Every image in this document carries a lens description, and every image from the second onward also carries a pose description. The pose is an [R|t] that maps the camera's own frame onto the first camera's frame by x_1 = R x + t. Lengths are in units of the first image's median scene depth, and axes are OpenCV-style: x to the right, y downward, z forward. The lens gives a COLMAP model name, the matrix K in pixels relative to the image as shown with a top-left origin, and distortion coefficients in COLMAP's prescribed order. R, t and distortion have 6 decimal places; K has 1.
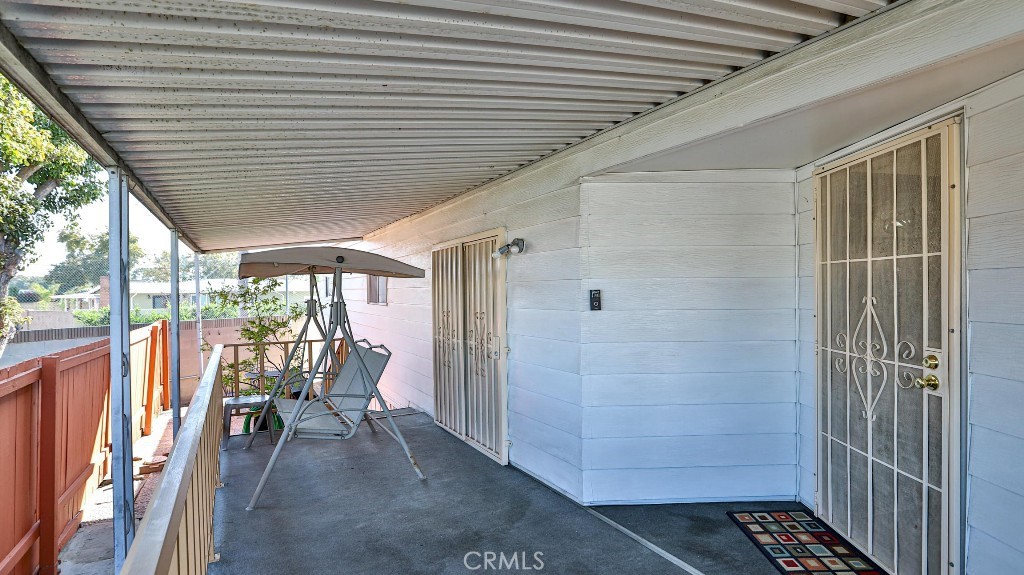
lens RADIAL K [[496.0, 0, 512.0], [0, 496.0, 287.5], [0, 0, 1]] dist [-0.119399, 0.091027]
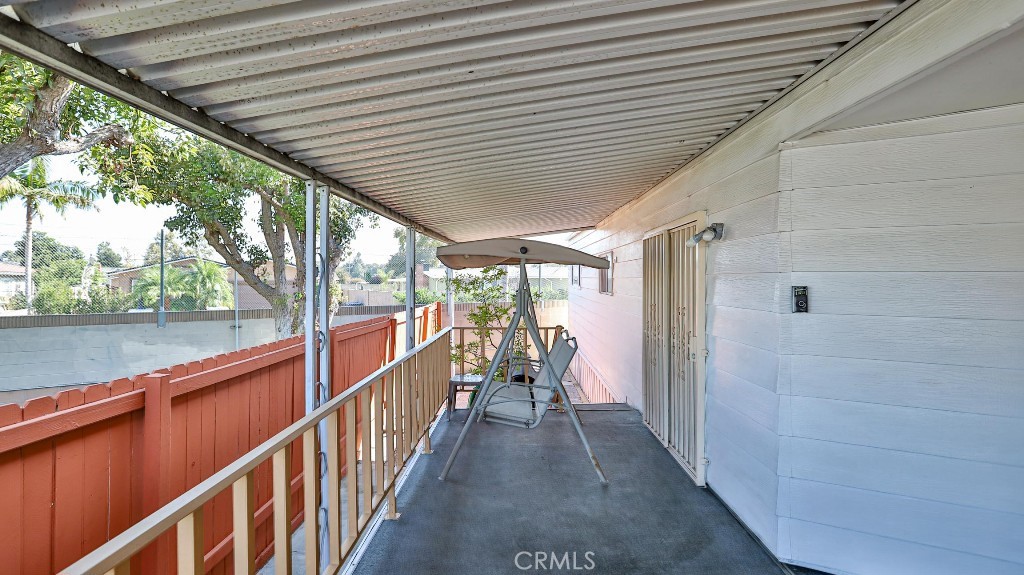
lens RADIAL K [[500.6, 0, 505.4], [0, 500.6, 279.2], [0, 0, 1]] dist [-0.055162, 0.025522]
pose [[0.861513, 0.013202, -0.507564, 0.115601], [-0.009227, 0.999904, 0.010347, -0.007096], [0.507652, -0.004230, 0.861552, 0.072154]]
